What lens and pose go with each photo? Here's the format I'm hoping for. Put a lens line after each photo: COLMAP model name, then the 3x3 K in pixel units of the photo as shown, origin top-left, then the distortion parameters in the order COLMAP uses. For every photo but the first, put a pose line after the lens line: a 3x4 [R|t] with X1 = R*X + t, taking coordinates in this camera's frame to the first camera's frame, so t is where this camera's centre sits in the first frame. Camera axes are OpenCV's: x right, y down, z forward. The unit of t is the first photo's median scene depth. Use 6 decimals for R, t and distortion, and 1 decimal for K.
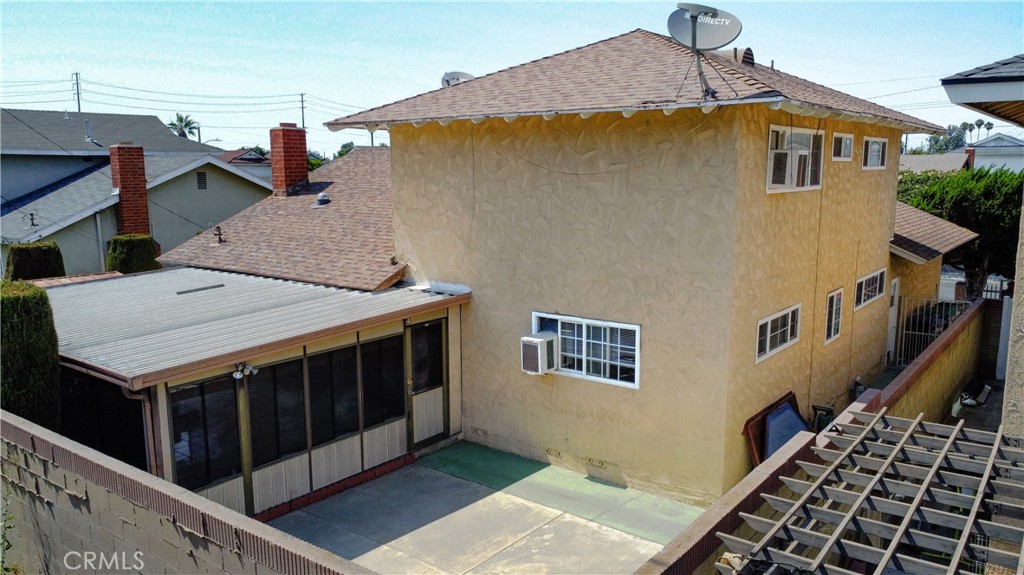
lens RADIAL K [[772.0, 0, 518.9], [0, 772.0, 296.8], [0, 0, 1]] dist [0.000026, 0.003009]
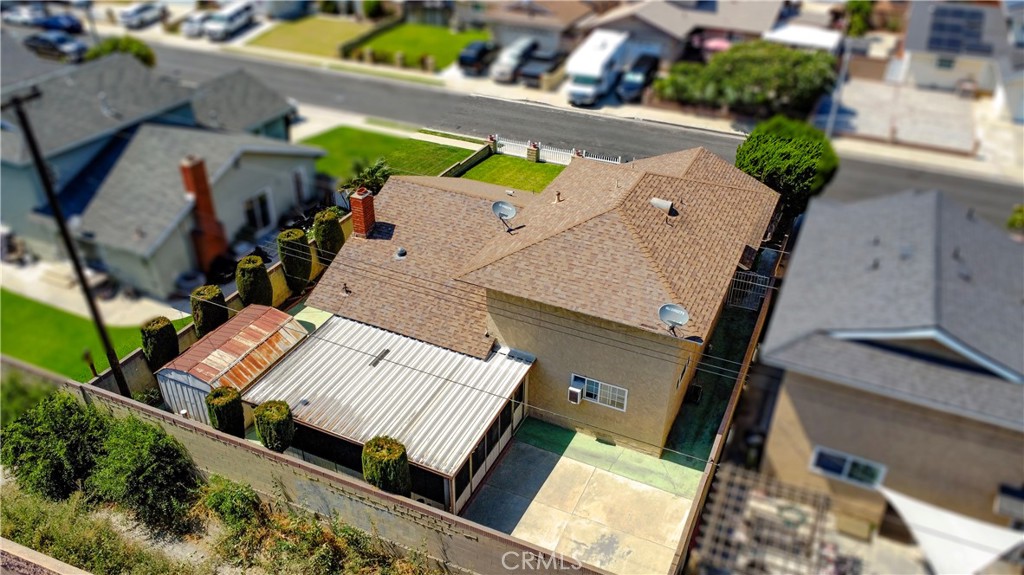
lens RADIAL K [[772.0, 0, 513.3], [0, 772.0, 292.0], [0, 0, 1]] dist [0.000026, 0.003009]
pose [[0.976137, -0.101352, 0.192053, -0.530011], [0.017684, 0.918565, 0.394875, -1.038032], [-0.216435, -0.382056, 0.898437, -0.769721]]
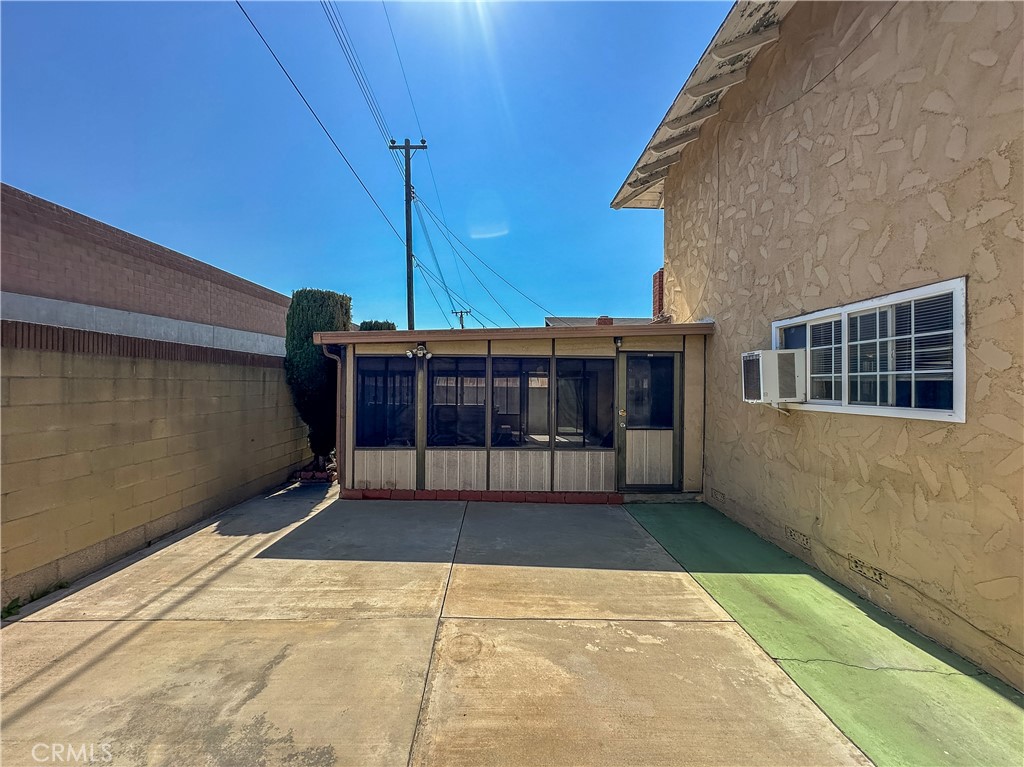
lens RADIAL K [[412.8, 0, 510.6], [0, 412.8, 382.8], [0, 0, 1]] dist [0.002311, -0.000317]
pose [[0.625657, 0.007688, -0.780060, 0.169505], [-0.142800, 0.984184, -0.104835, 0.152919], [0.766917, 0.176983, 0.616860, 0.612763]]
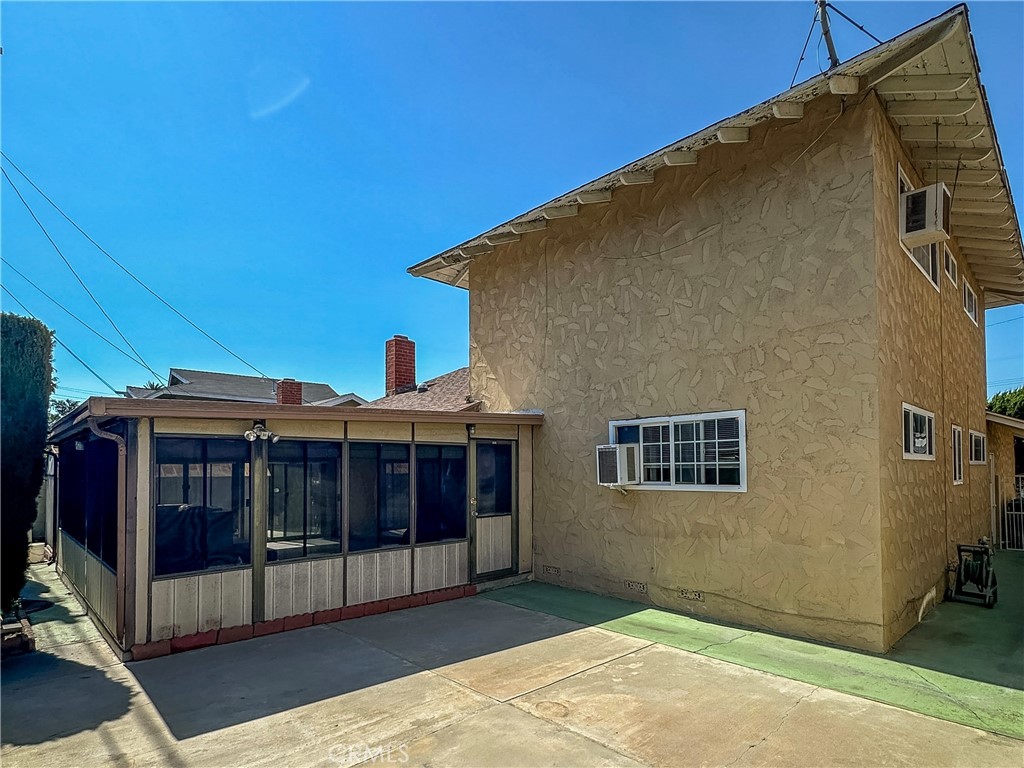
lens RADIAL K [[547.9, 0, 516.6], [0, 547.9, 453.0], [0, 0, 1]] dist [-0.000956, -0.002955]
pose [[0.989222, -0.005166, -0.146336, 0.003879], [-0.023362, 0.981008, -0.192556, 0.185954], [0.144551, 0.193899, 0.970313, 0.390005]]
